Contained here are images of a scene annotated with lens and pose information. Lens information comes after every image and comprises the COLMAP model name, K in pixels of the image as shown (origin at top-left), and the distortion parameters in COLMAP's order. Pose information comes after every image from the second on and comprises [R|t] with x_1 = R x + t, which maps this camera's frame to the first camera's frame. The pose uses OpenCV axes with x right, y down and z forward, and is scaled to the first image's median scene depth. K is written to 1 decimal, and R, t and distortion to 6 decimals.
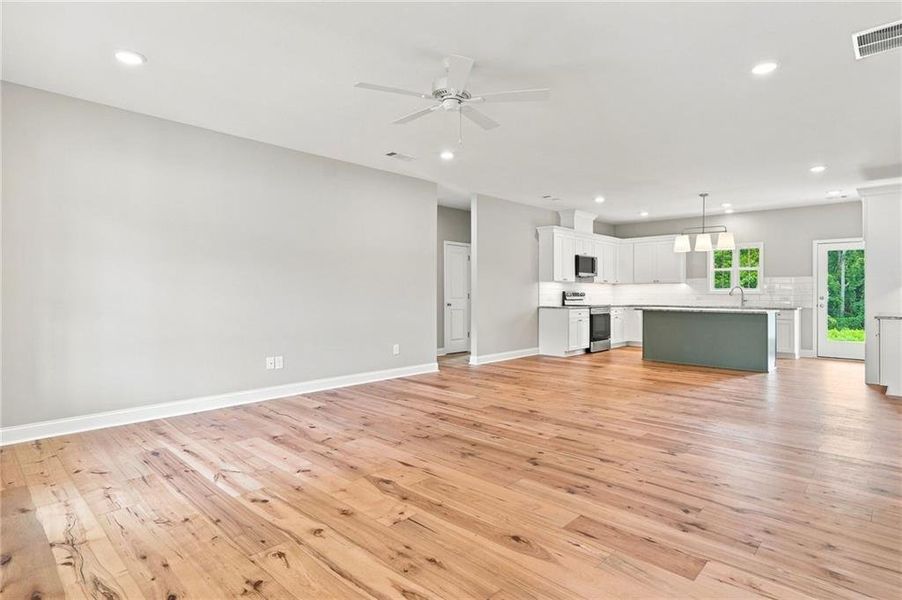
lens RADIAL K [[476.6, 0, 463.7], [0, 476.6, 293.3], [0, 0, 1]] dist [0.008132, -0.000470]
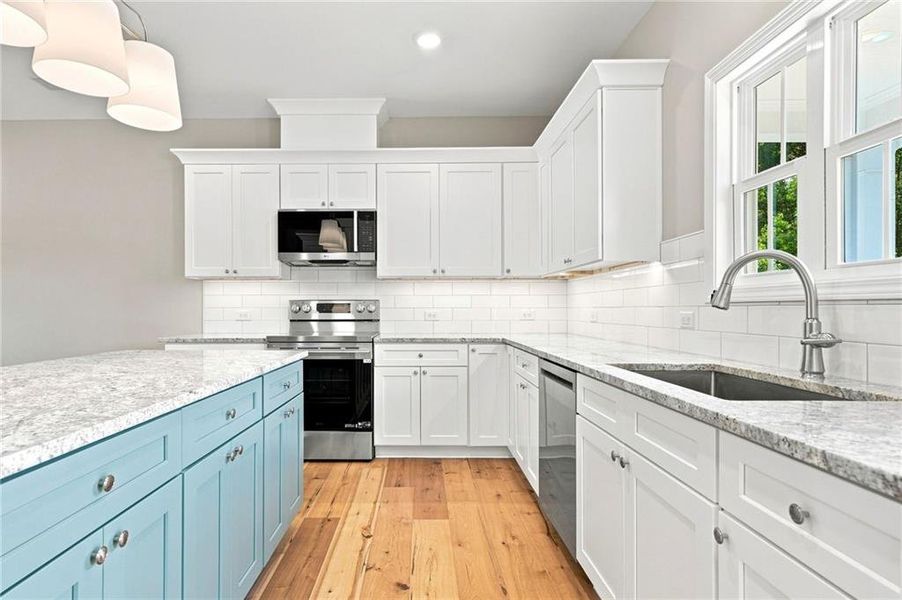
lens RADIAL K [[456.8, 0, 453.4], [0, 456.8, 308.1], [0, 0, 1]] dist [0.012135, 0.001022]
pose [[0.708257, -0.002520, -0.705950, 0.655744], [0.005817, 0.999981, 0.002266, 0.002511], [0.705930, -0.005712, 0.708258, 0.886071]]
